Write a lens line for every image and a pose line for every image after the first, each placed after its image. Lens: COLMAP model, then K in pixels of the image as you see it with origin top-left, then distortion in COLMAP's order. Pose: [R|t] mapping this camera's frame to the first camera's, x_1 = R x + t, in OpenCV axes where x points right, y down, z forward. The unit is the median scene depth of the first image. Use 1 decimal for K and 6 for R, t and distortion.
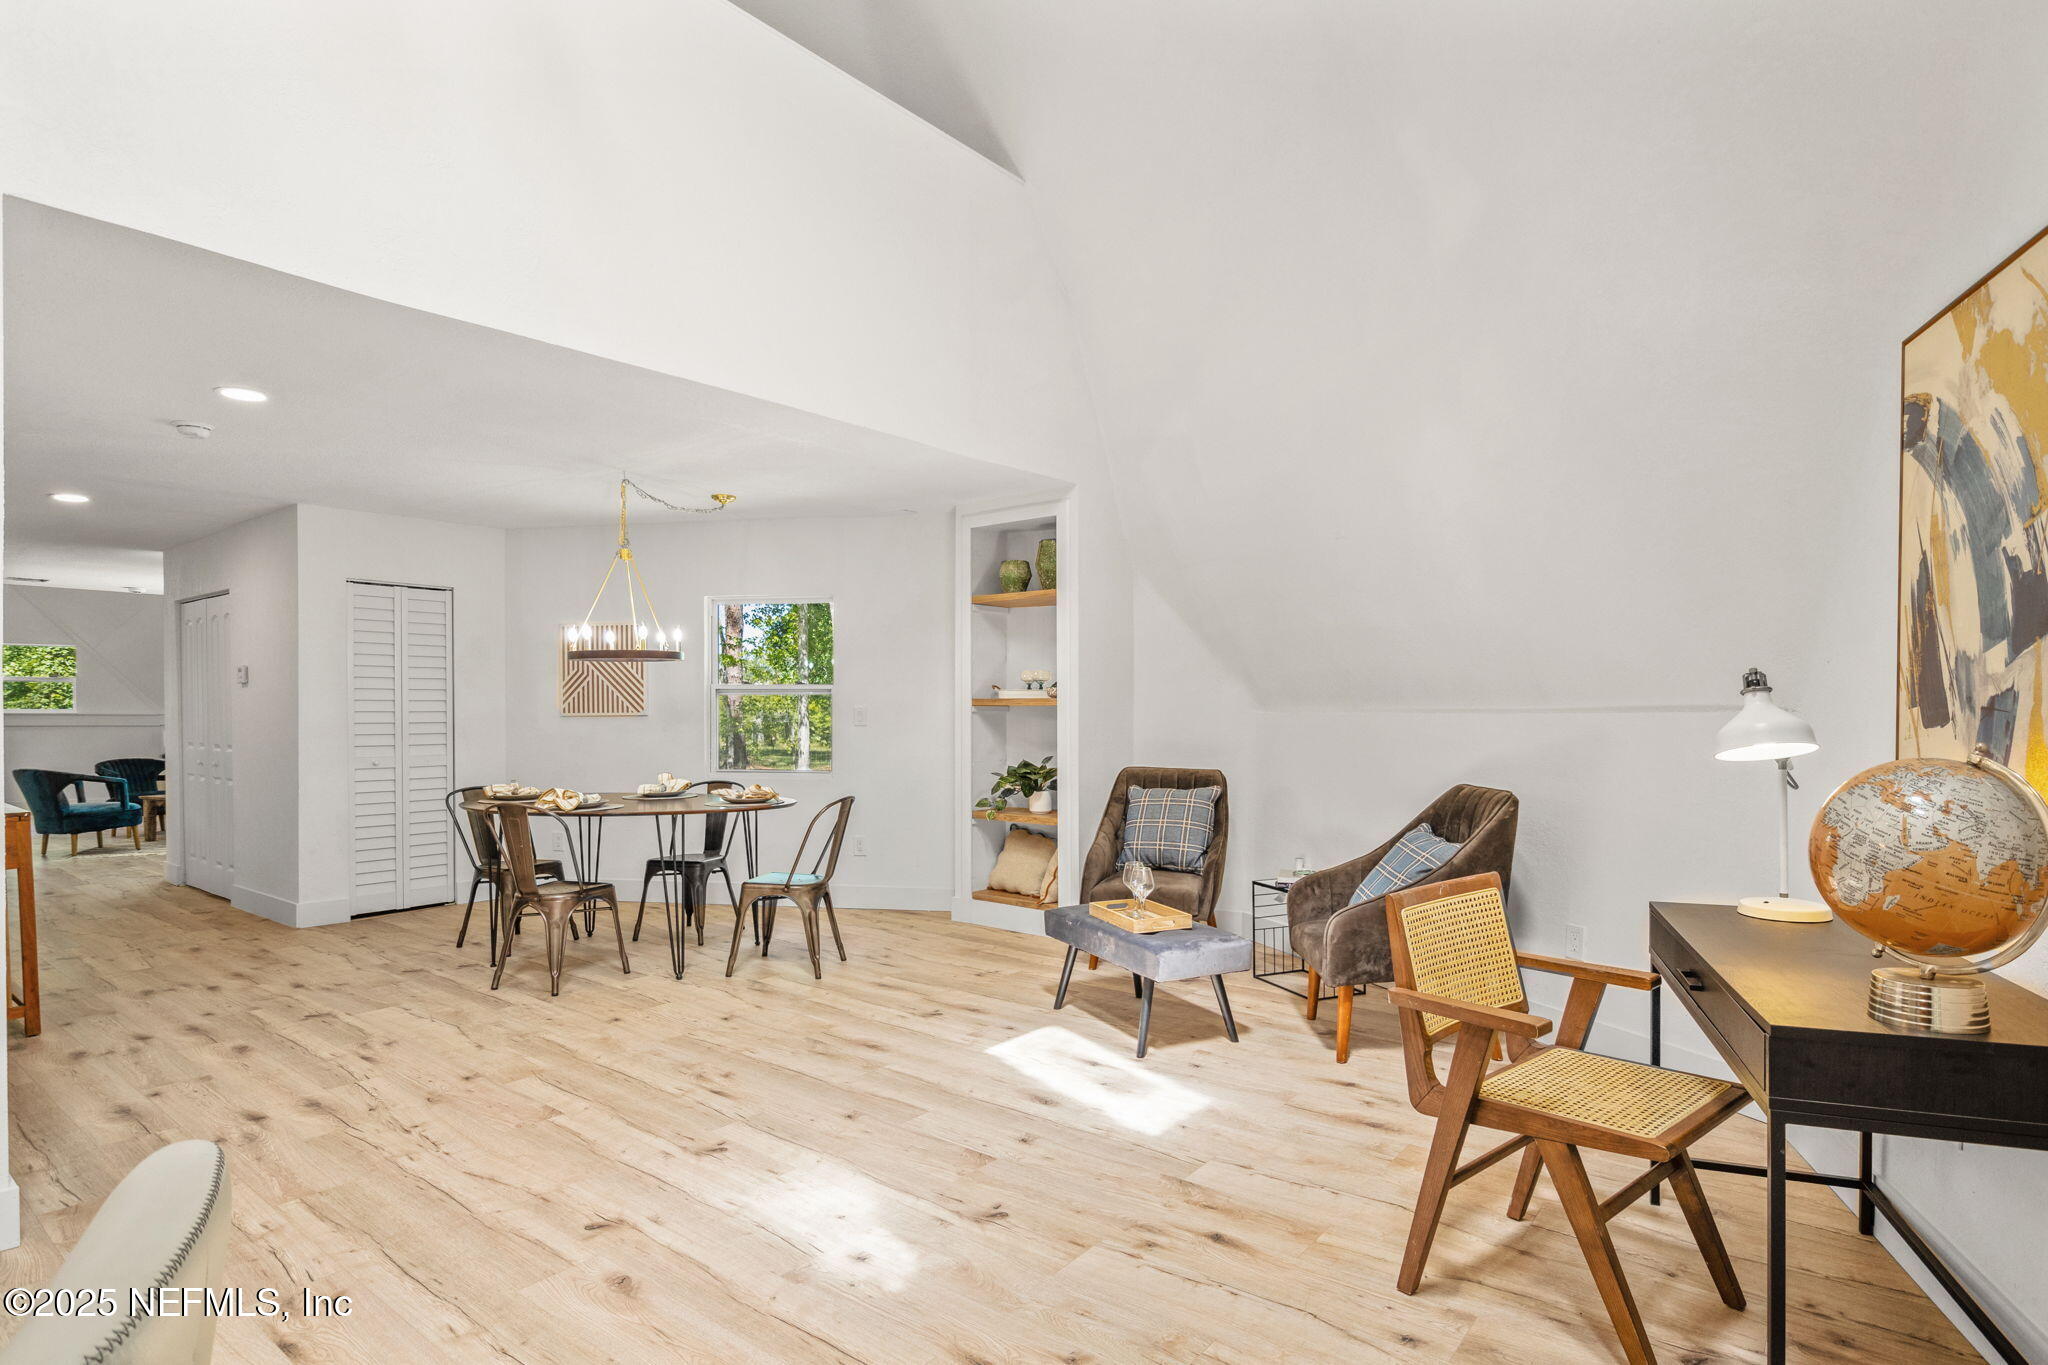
lens RADIAL K [[1054.9, 0, 1031.9], [0, 1054.9, 717.5], [0, 0, 1]] dist [-0.002158, -0.000588]
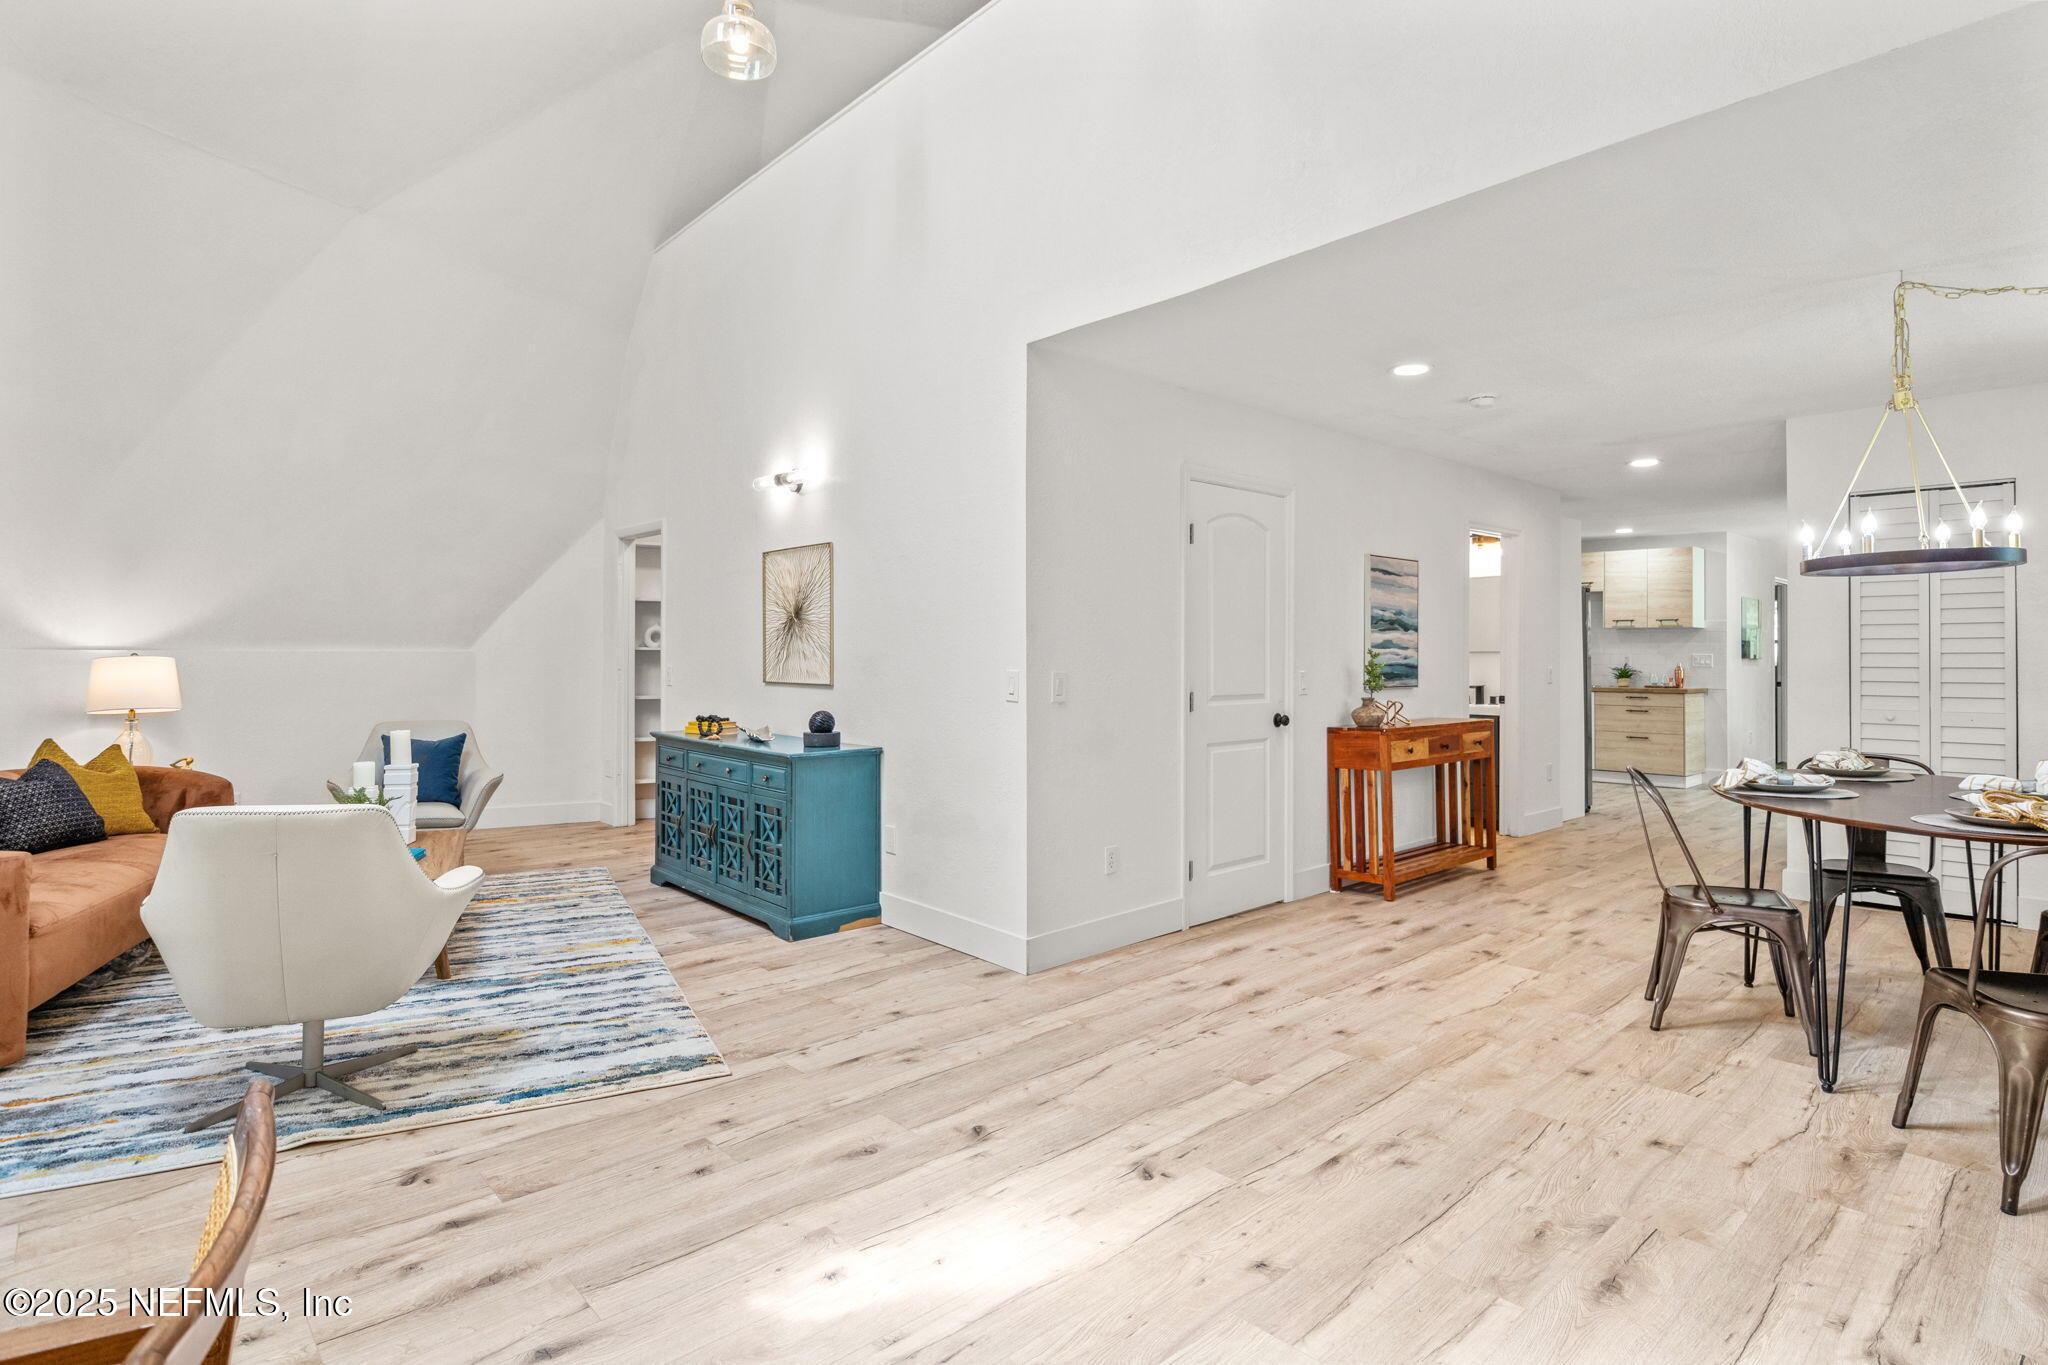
lens RADIAL K [[1026.1, 0, 1027.2], [0, 1026.1, 645.4], [0, 0, 1]] dist [-0.005189, -0.000605]
pose [[-0.156615, -0.010165, -0.987607, 0.443097], [-0.006454, 0.999936, -0.009269, -0.000246], [0.987639, 0.004922, -0.156670, 0.875491]]
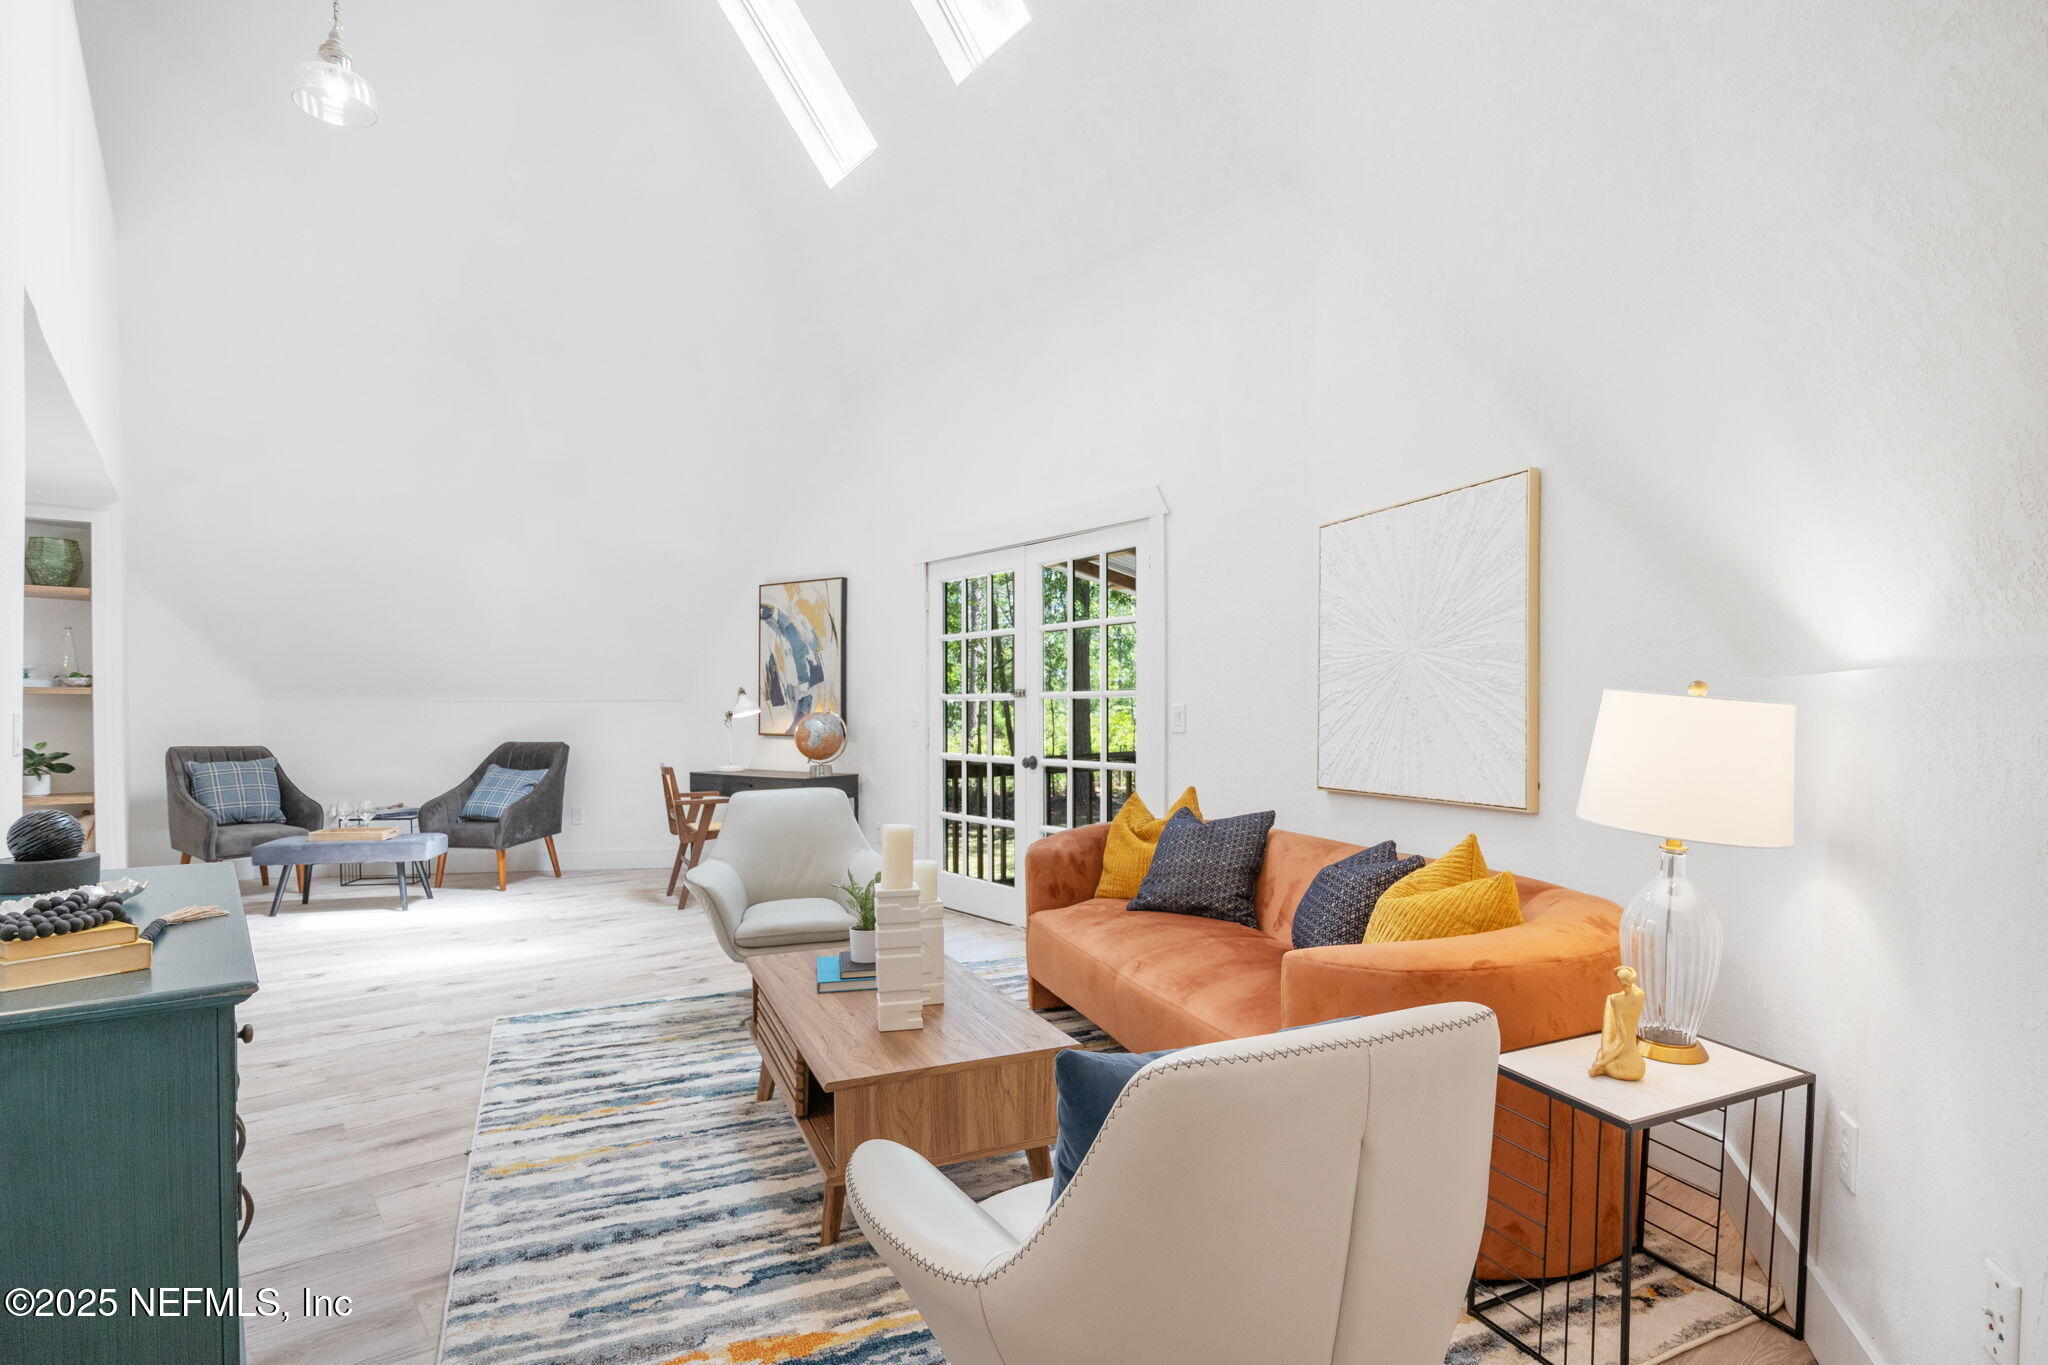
lens RADIAL K [[1054.9, 0, 1031.9], [0, 1054.9, 717.5], [0, 0, 1]] dist [-0.002158, -0.000588]
pose [[0.218740, -0.003300, 0.975778, -1.353117], [0.004625, 0.999987, 0.002345, 0.024930], [-0.975772, 0.004000, 0.218753, -0.319997]]
